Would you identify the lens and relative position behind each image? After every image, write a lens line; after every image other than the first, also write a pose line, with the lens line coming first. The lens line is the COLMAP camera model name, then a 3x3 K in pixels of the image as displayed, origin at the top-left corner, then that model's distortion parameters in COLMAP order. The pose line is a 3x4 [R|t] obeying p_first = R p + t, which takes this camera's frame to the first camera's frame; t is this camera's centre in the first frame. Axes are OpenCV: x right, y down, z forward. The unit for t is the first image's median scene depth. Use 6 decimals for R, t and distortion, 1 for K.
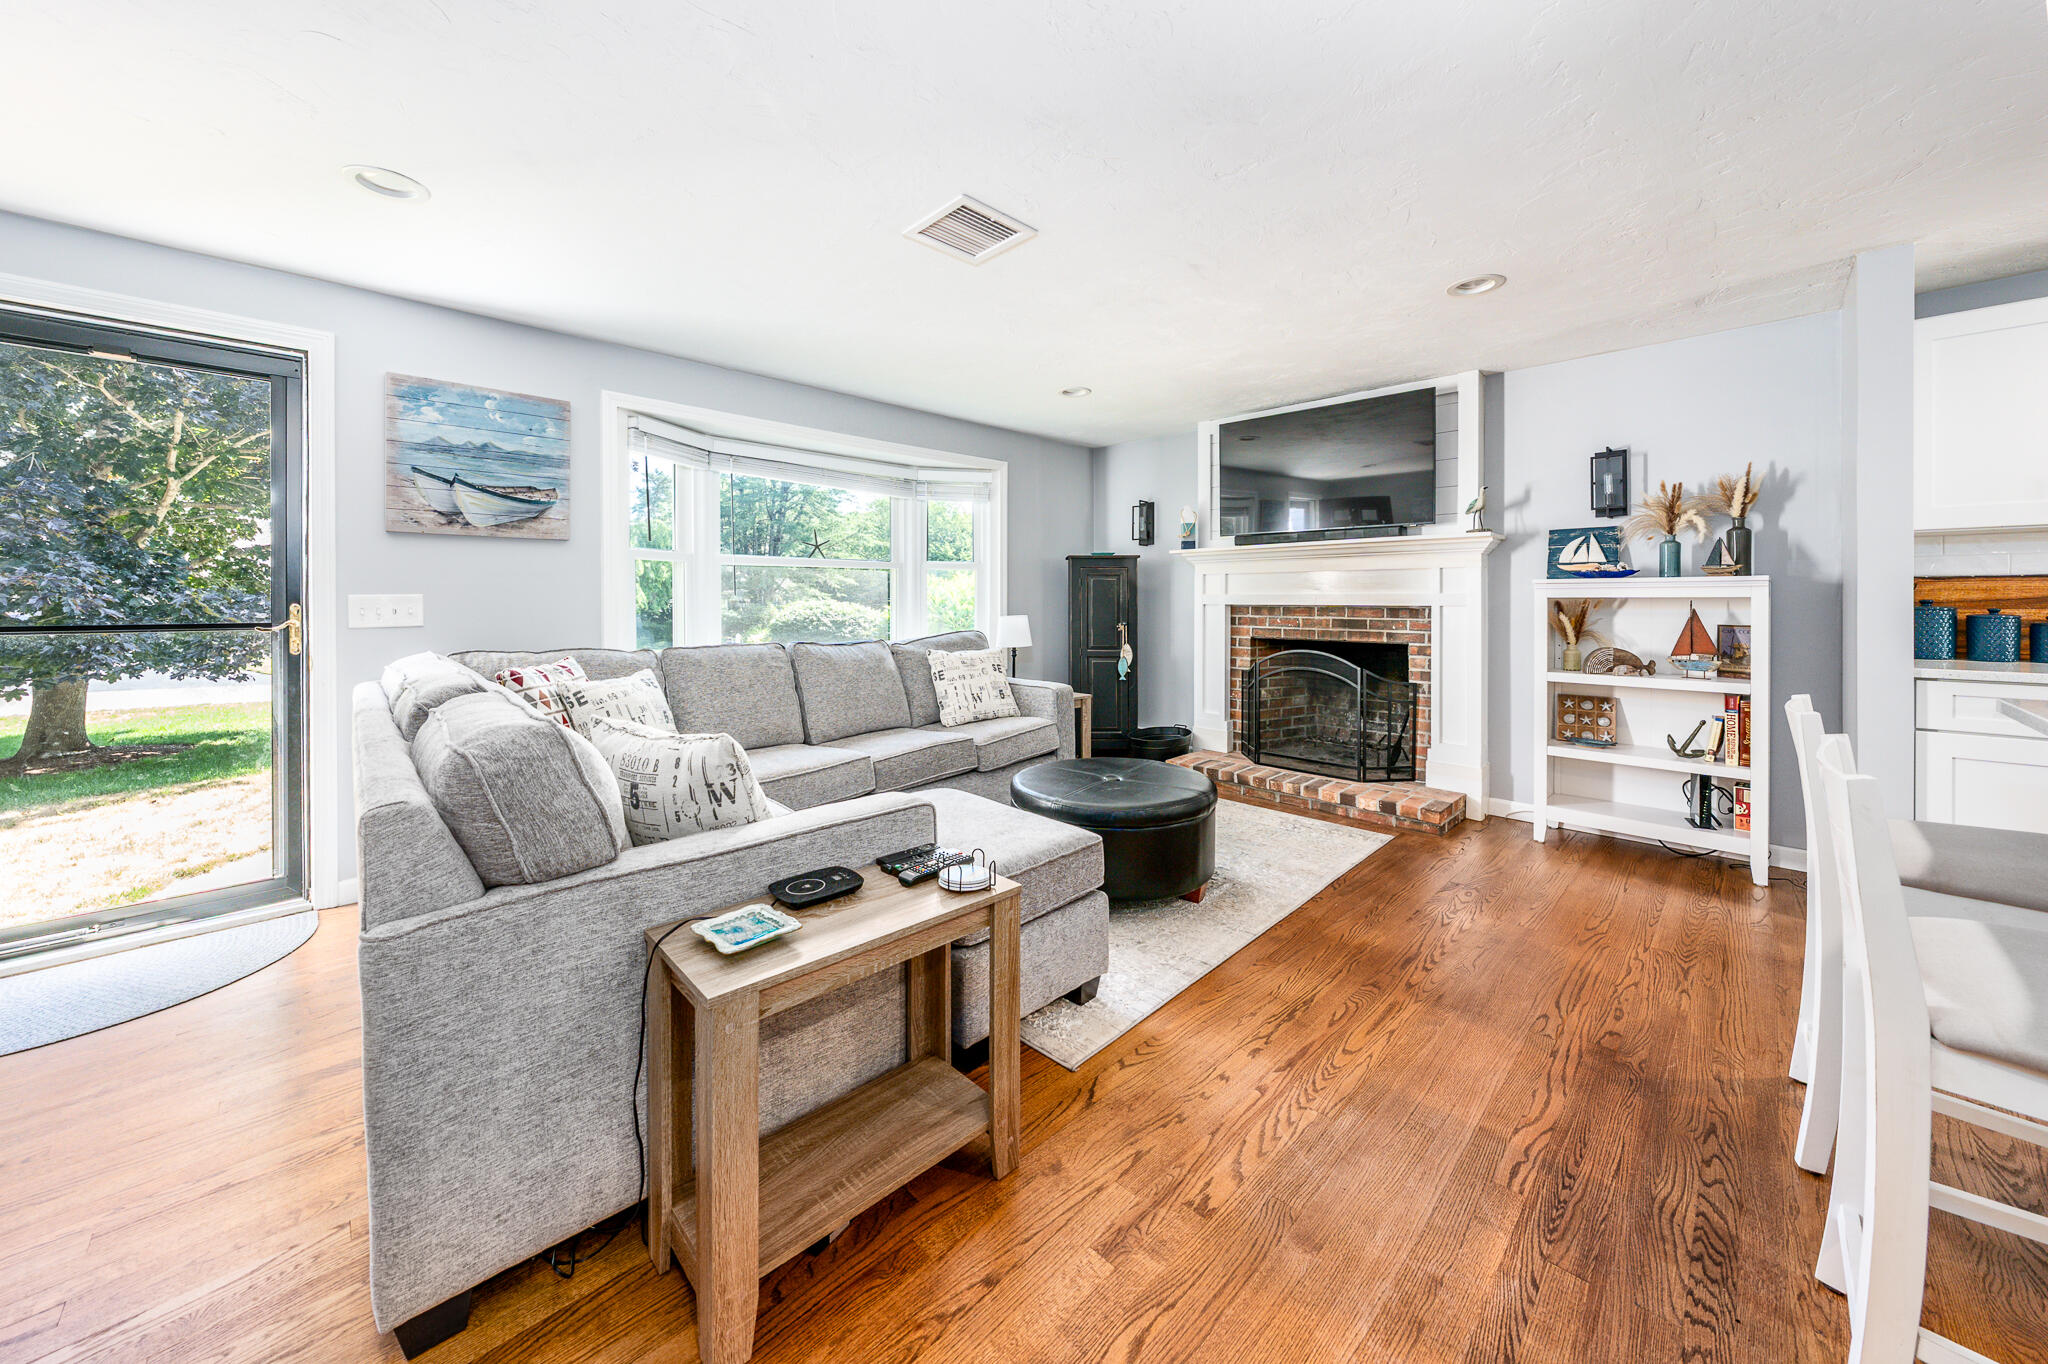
lens RADIAL K [[714.1, 0, 1028.0], [0, 714.1, 598.8], [0, 0, 1]] dist [-0.007629, 0.000606]
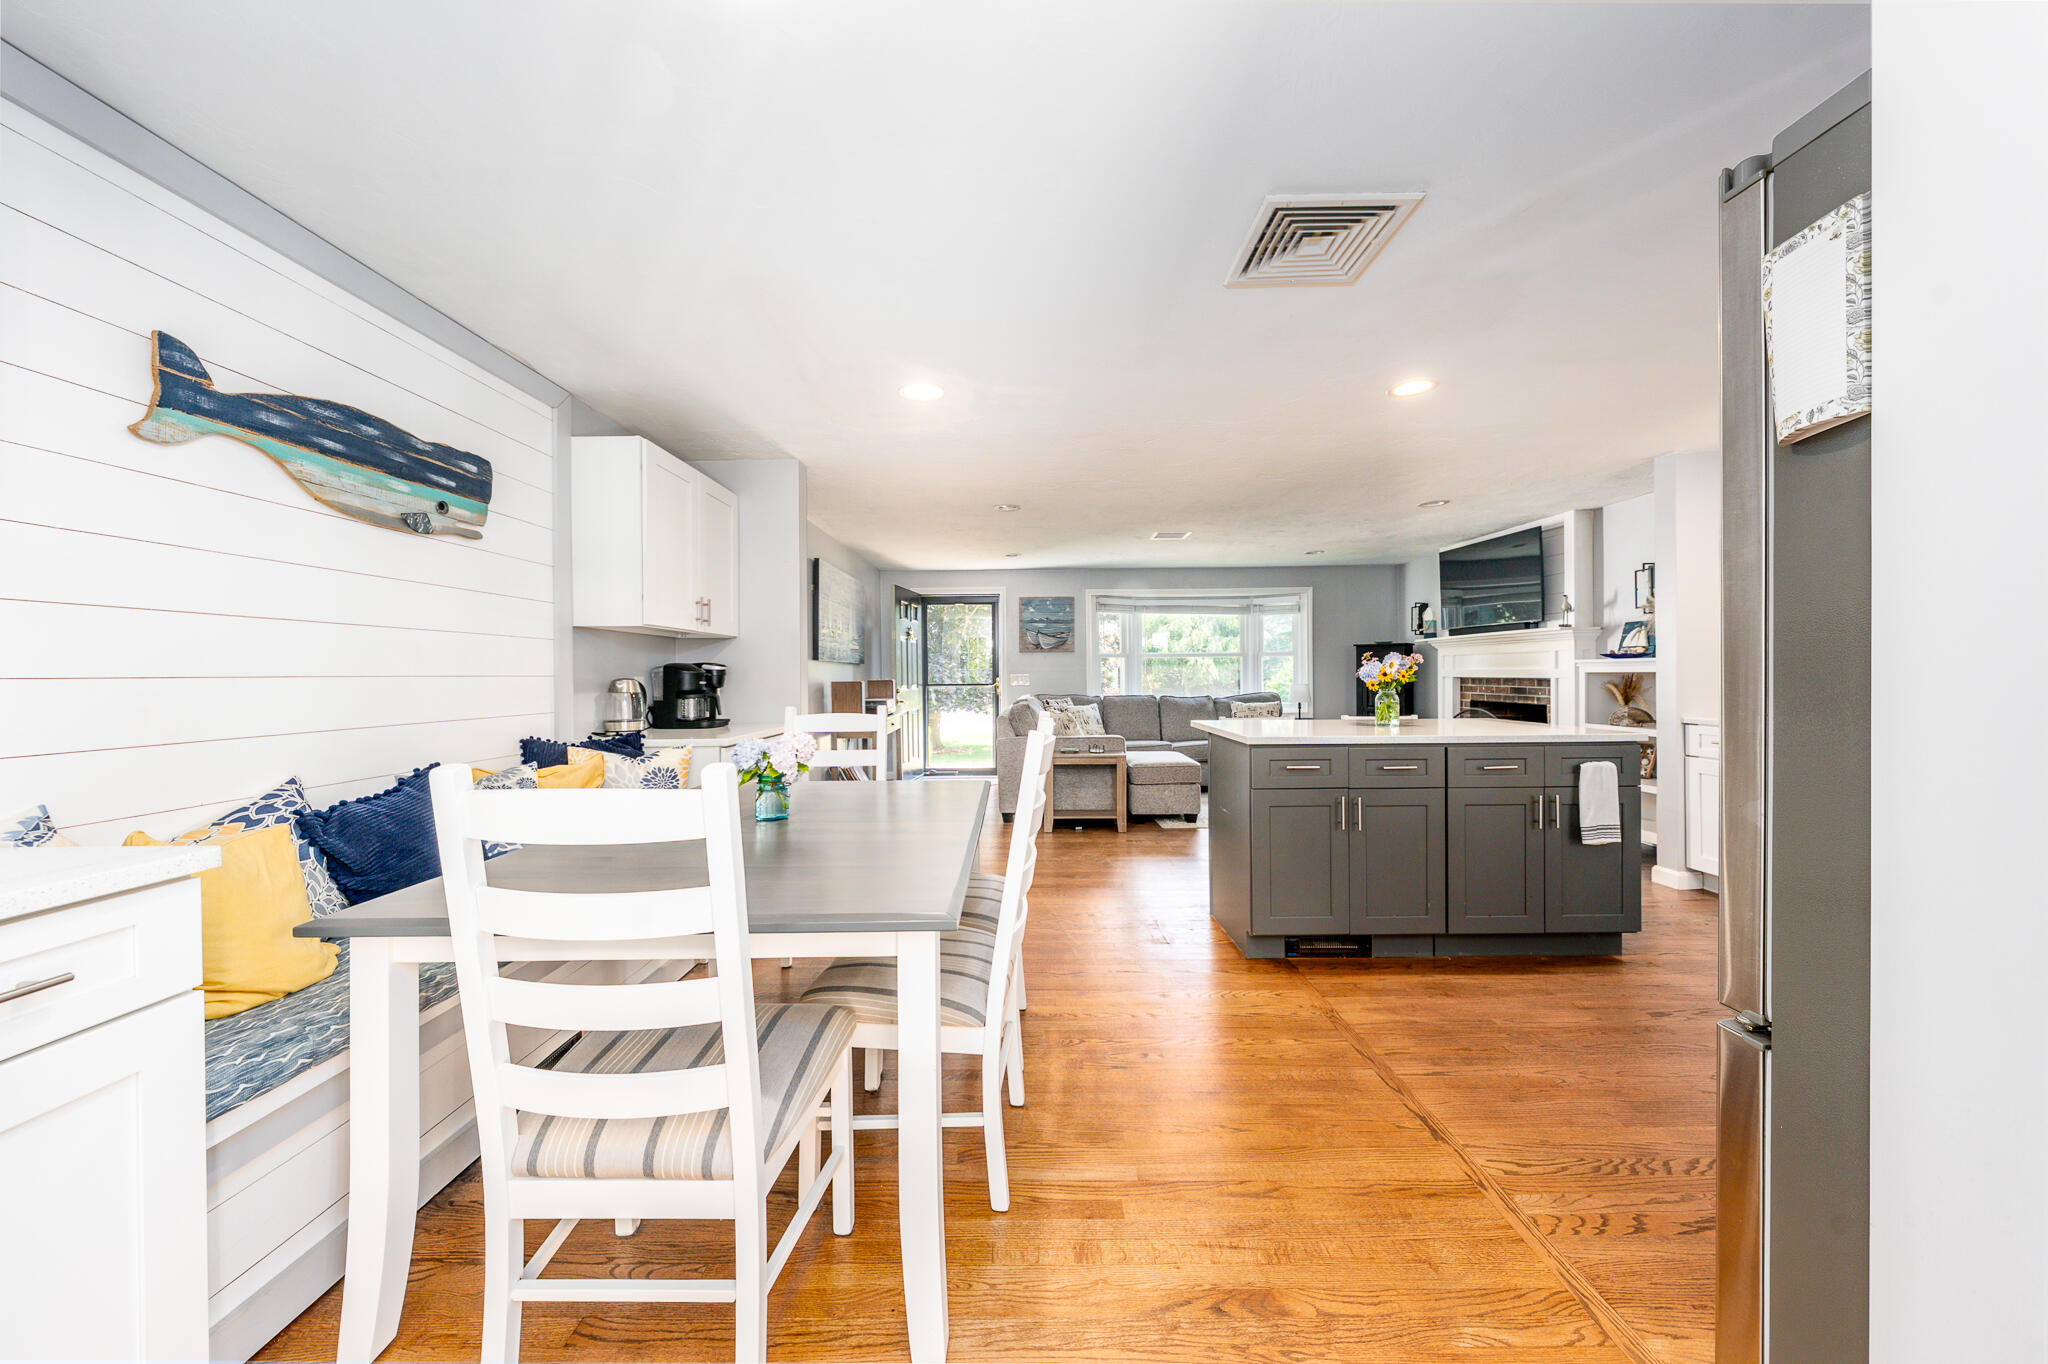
lens RADIAL K [[763.2, 0, 1024.7], [0, 763.2, 679.3], [0, 0, 1]] dist [0.000070, 0.000015]
pose [[0.704093, -0.000077, -0.710108, 0.914050], [0.005848, 0.999967, 0.005690, -0.001546], [0.710083, -0.008159, 0.704070, -0.814876]]
